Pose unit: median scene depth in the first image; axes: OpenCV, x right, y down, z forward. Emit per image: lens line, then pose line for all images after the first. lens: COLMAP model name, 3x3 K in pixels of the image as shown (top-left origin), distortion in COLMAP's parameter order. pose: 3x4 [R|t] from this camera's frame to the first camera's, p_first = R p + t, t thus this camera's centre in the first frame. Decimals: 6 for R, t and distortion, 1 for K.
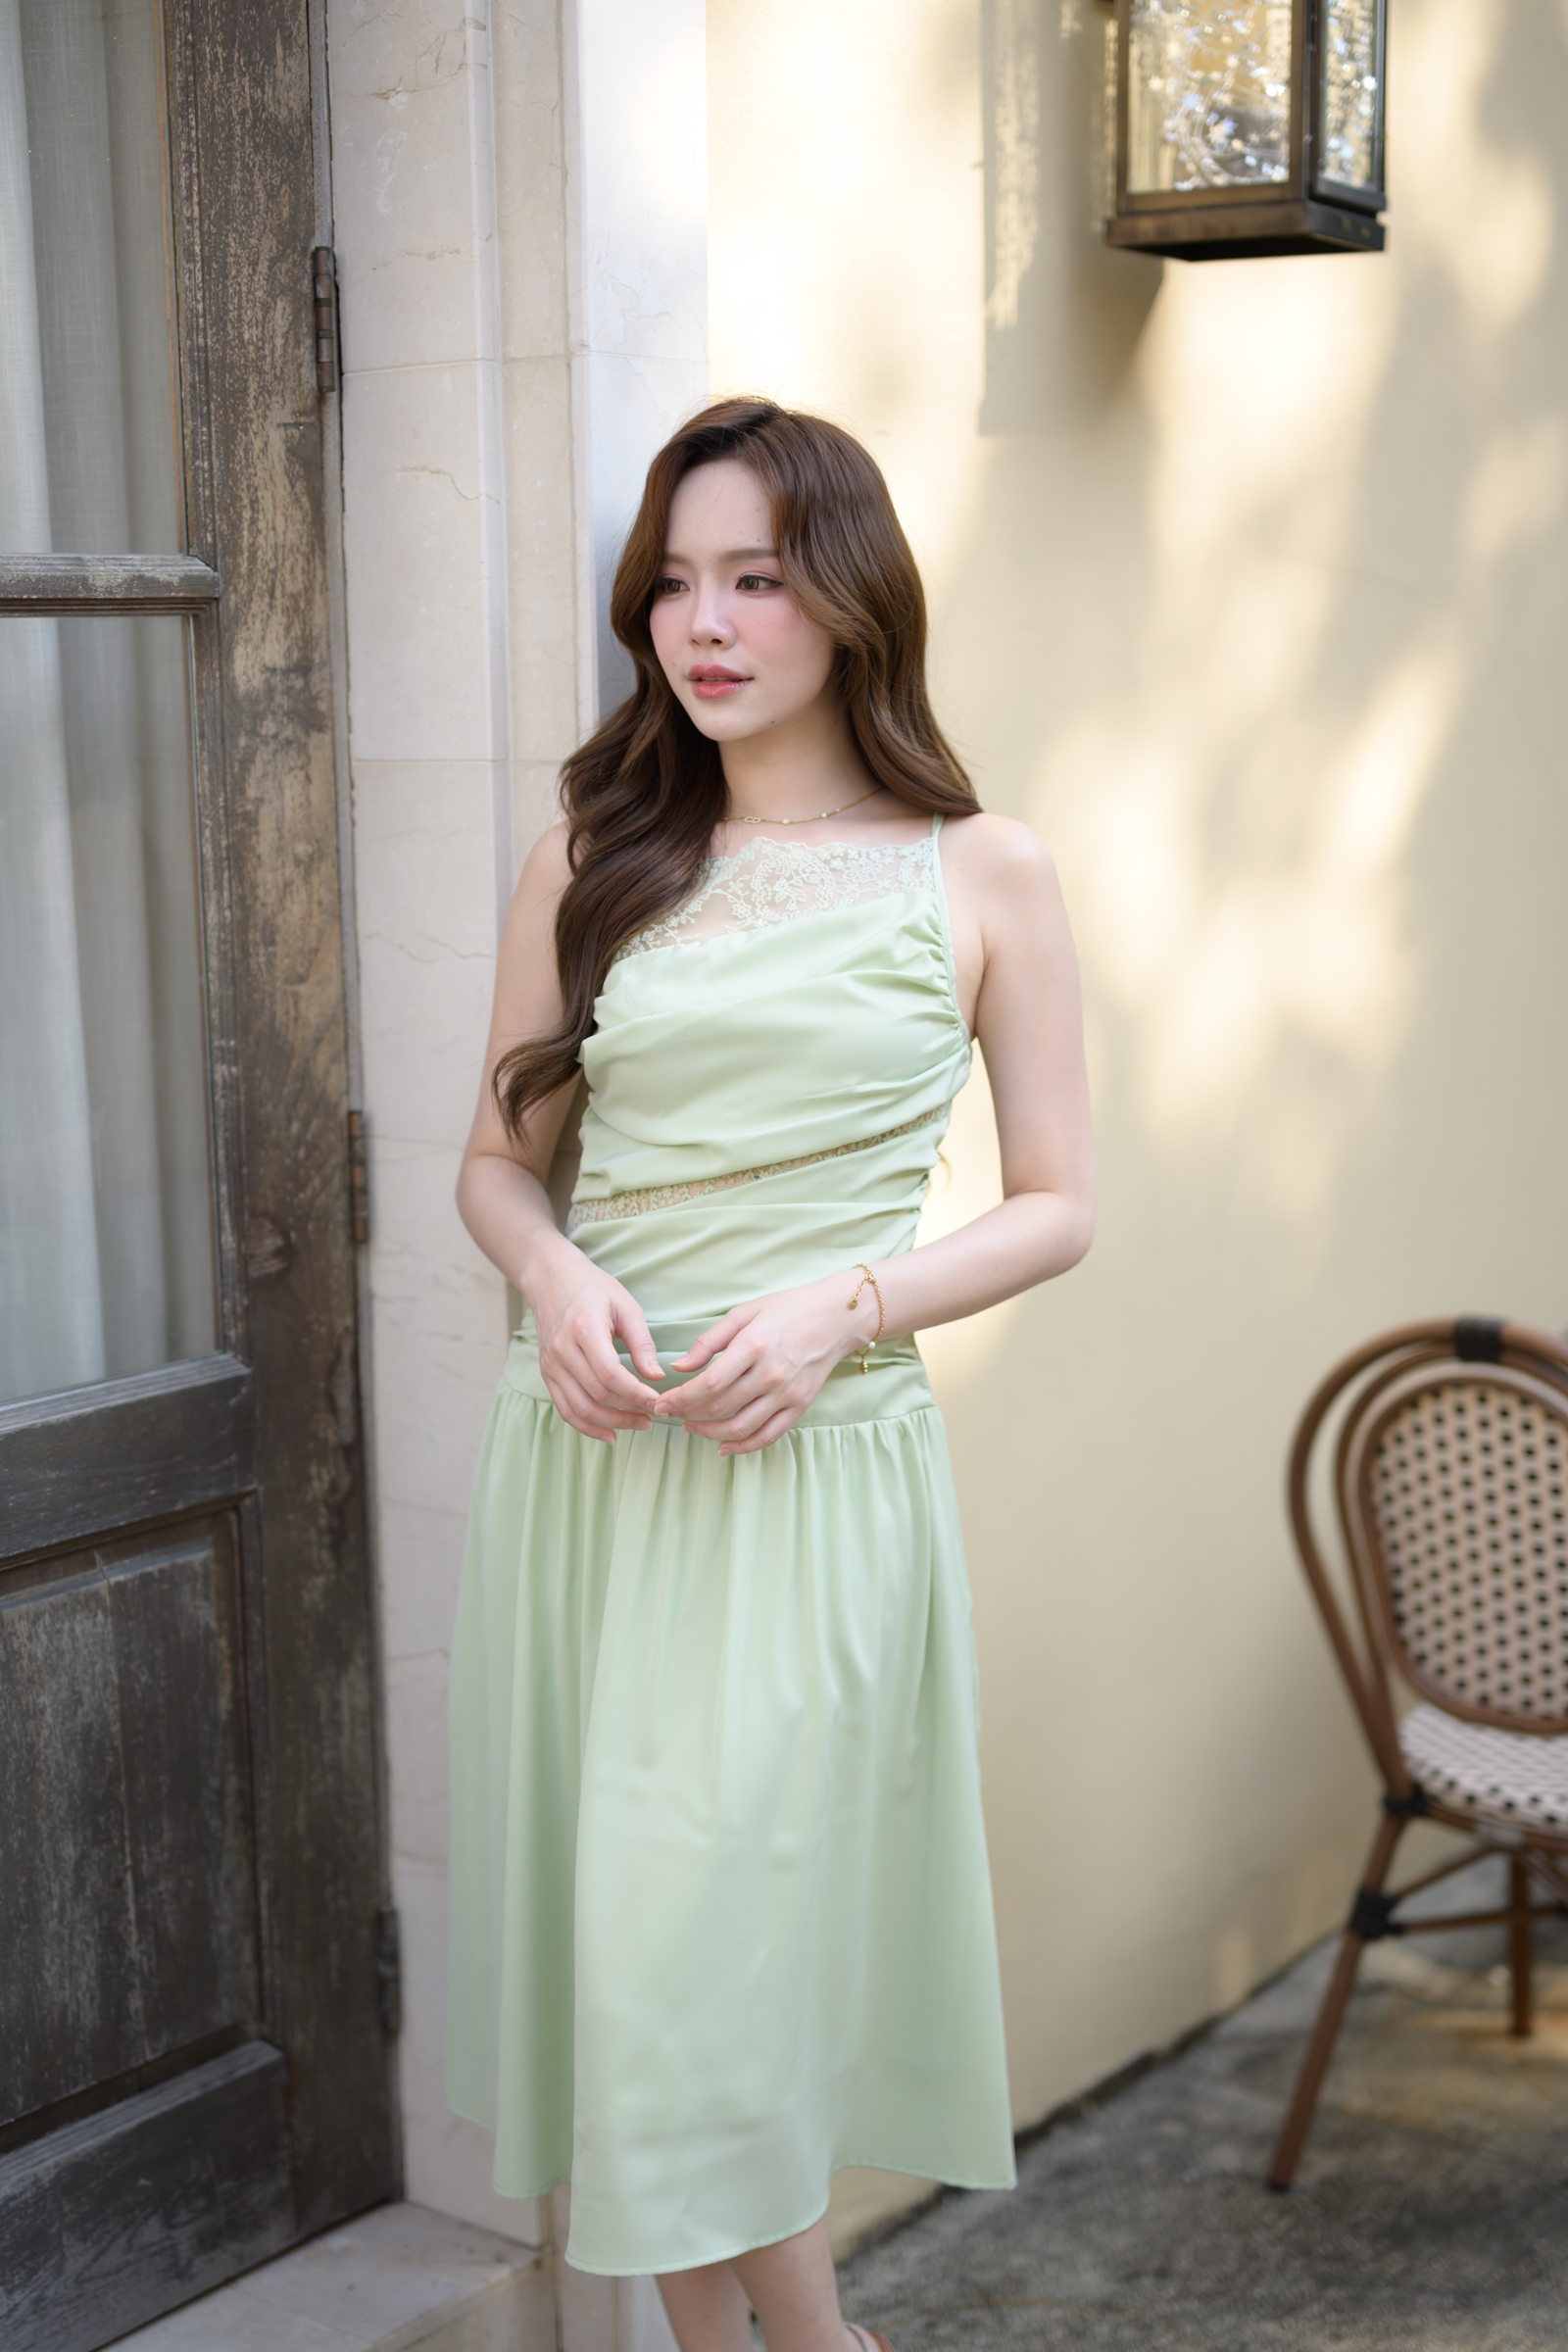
lens RADIAL K [[3344.6, 0, 780.9], [0, 3344.6, 1234.9], [0, 0, 1]] dist [-0.002961, 0.085548]
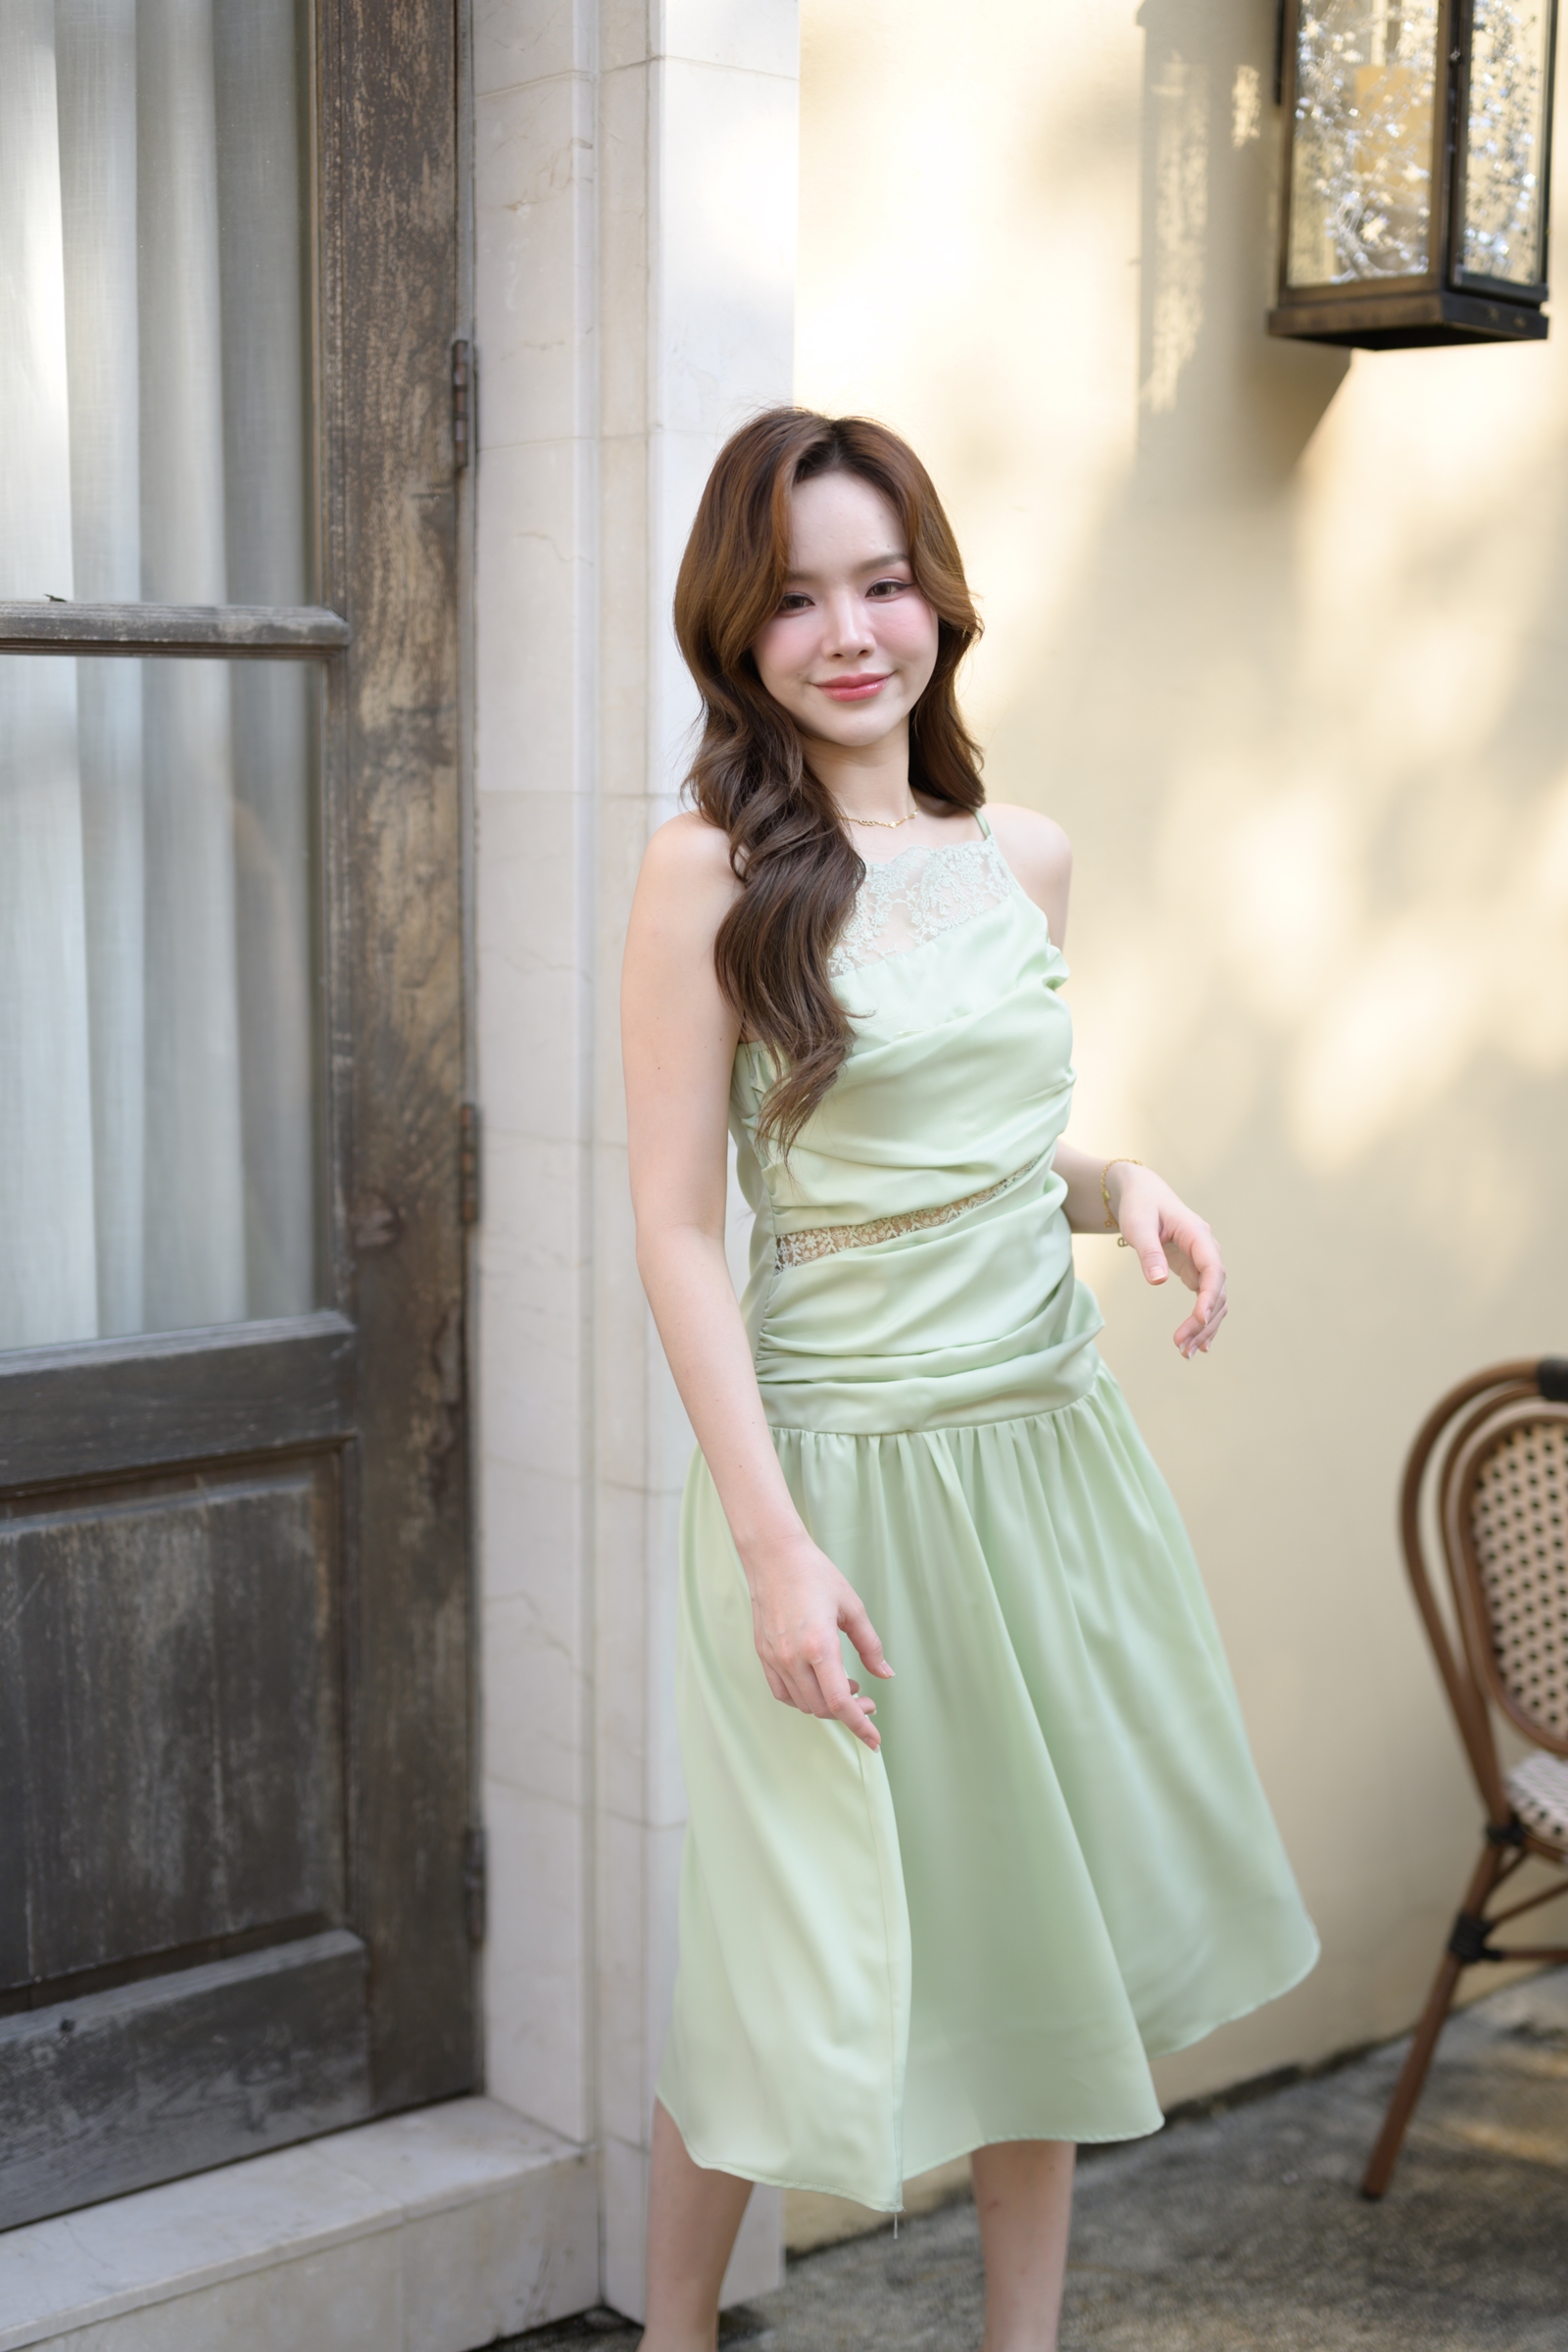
lens RADIAL K [[3332.3, 0, 781.7], [0, 3332.3, 1229.3], [0, 0, 1]] dist [-0.000638, 0.068291]
pose [[0.976913, 0.049013, -0.207938, 0.215342], [-0.055075, 0.998207, -0.023461, 0.025802], [0.206415, 0.034372, 0.977861, -0.071118]]
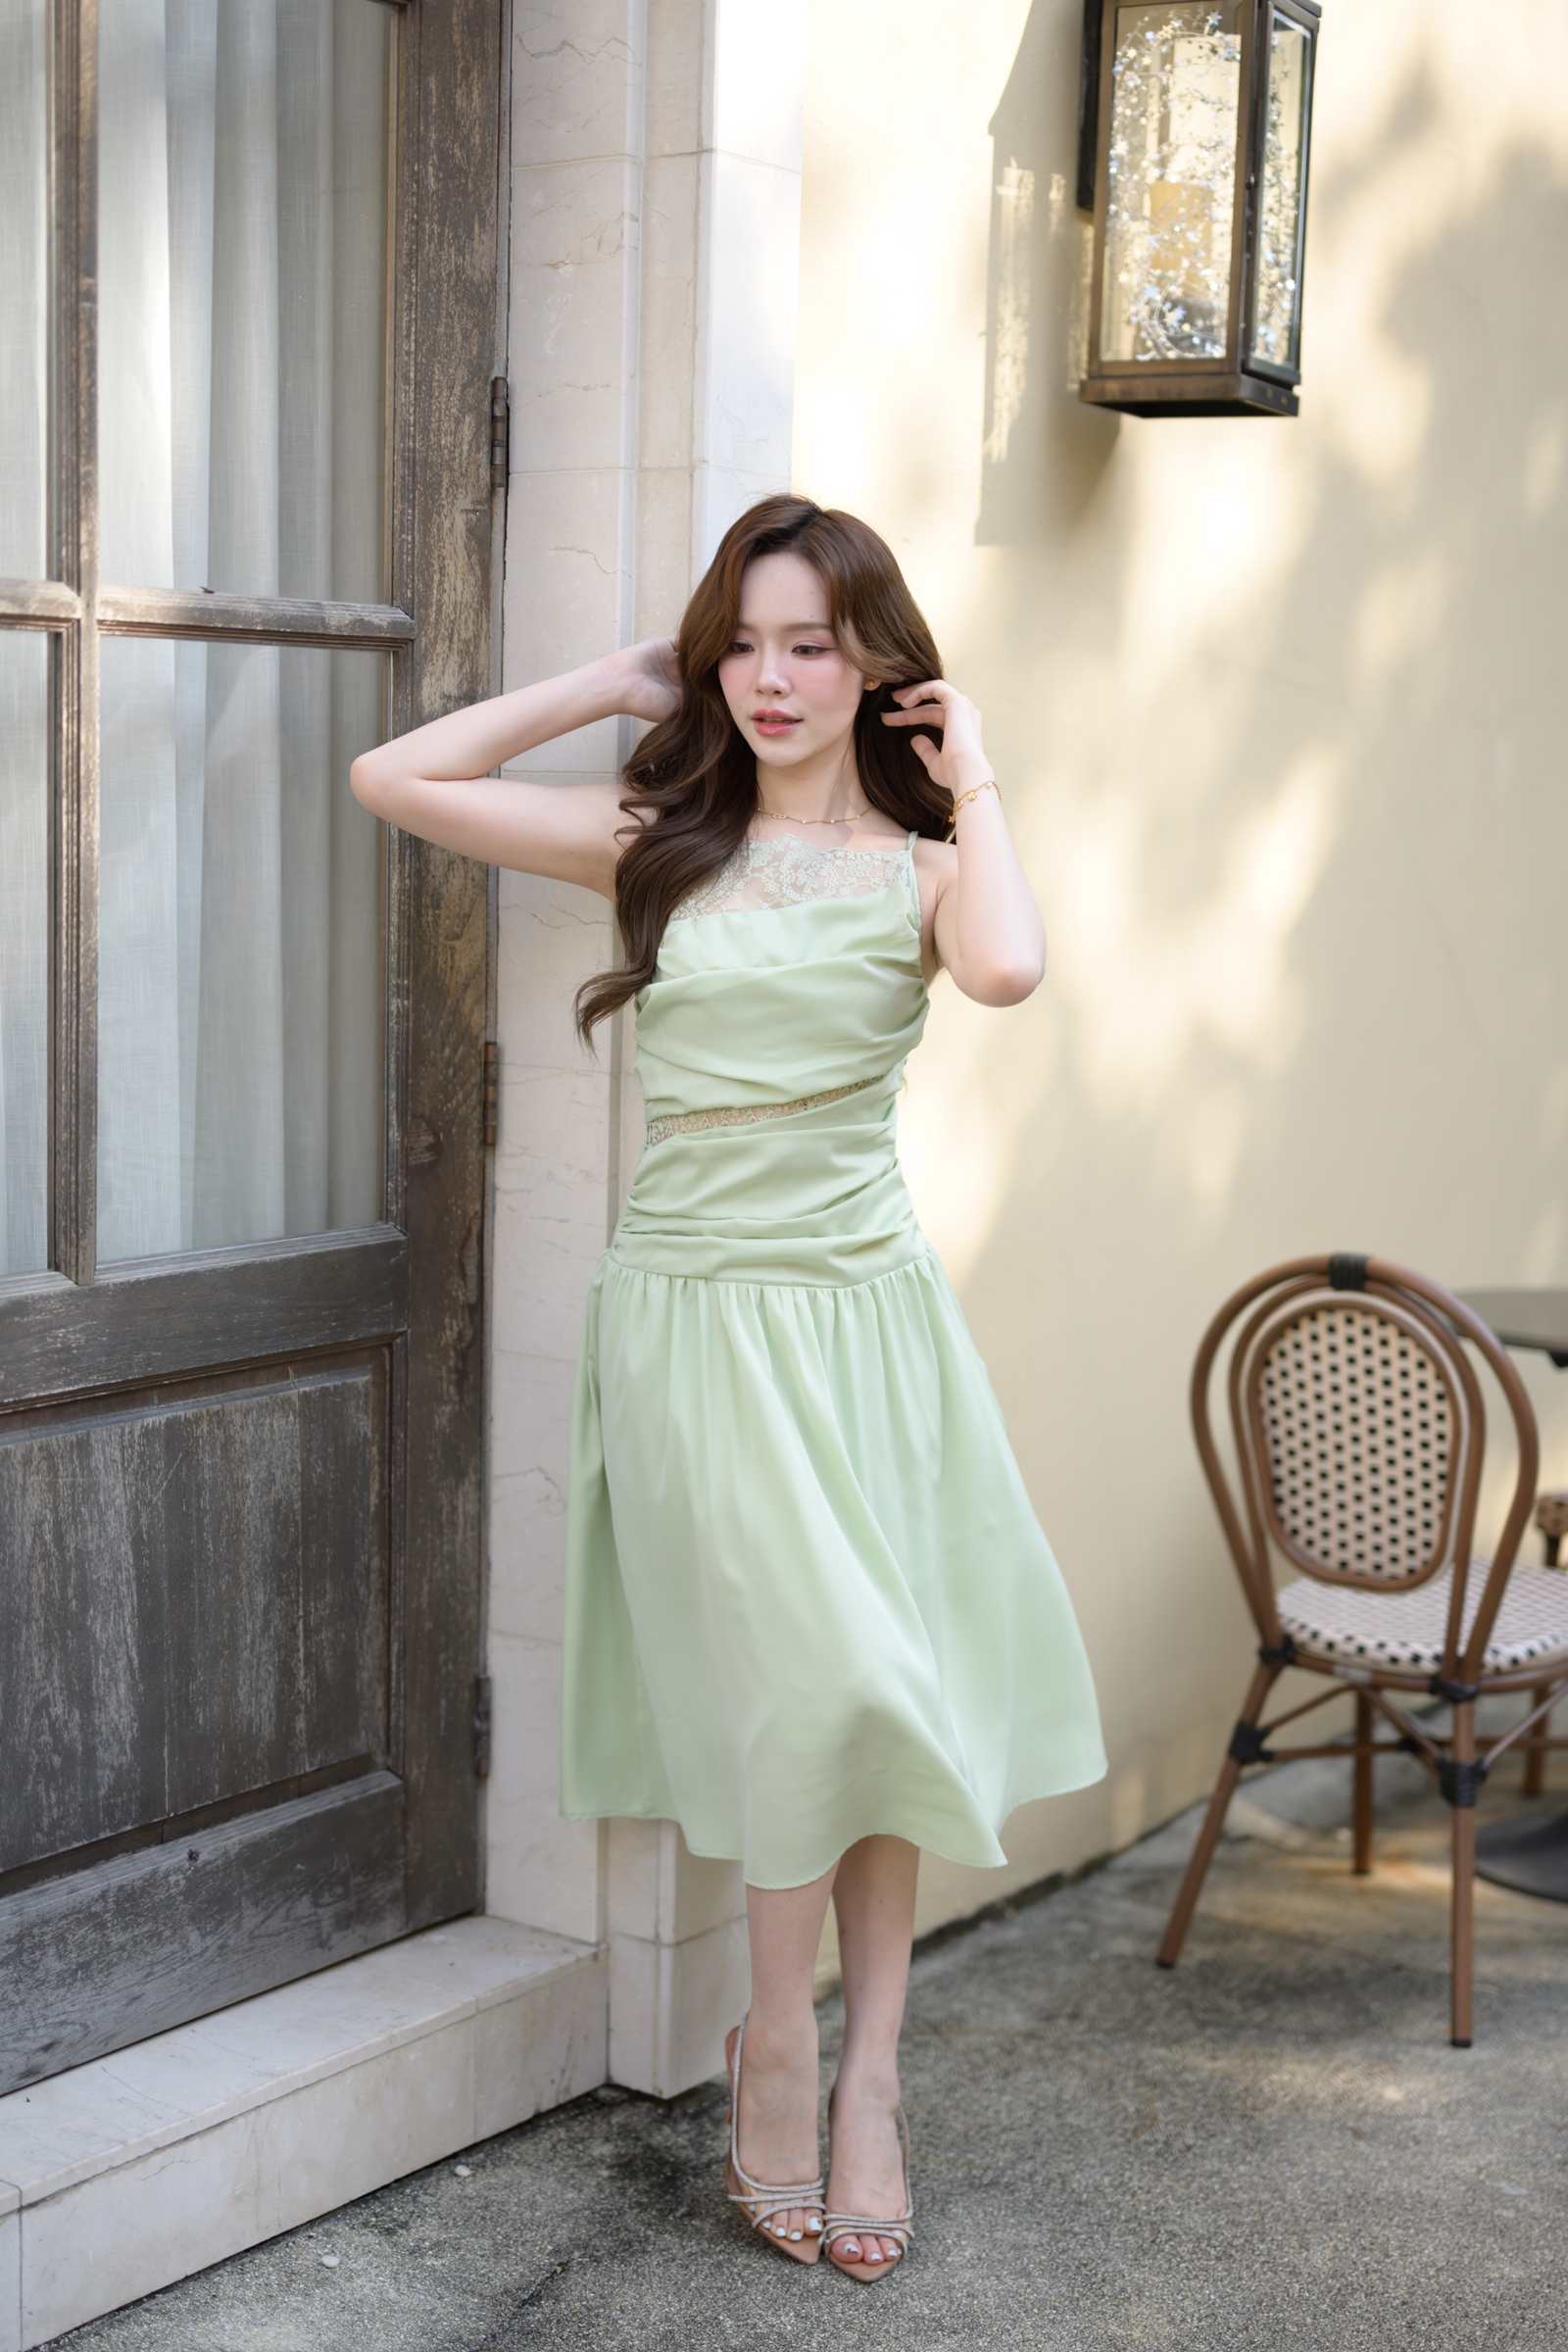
lens RADIAL K [[3315.6, 0, 783.2], [0, 3315.6, 1224.8], [0, 0, 1]] dist [0.006395, 0.040863]
pose [[0.998358, 0.036374, 0.044260, -0.070772], [-0.034804, 0.998754, -0.035752, 0.076597], [-0.045505, 0.034153, 0.998380, -0.282484]]
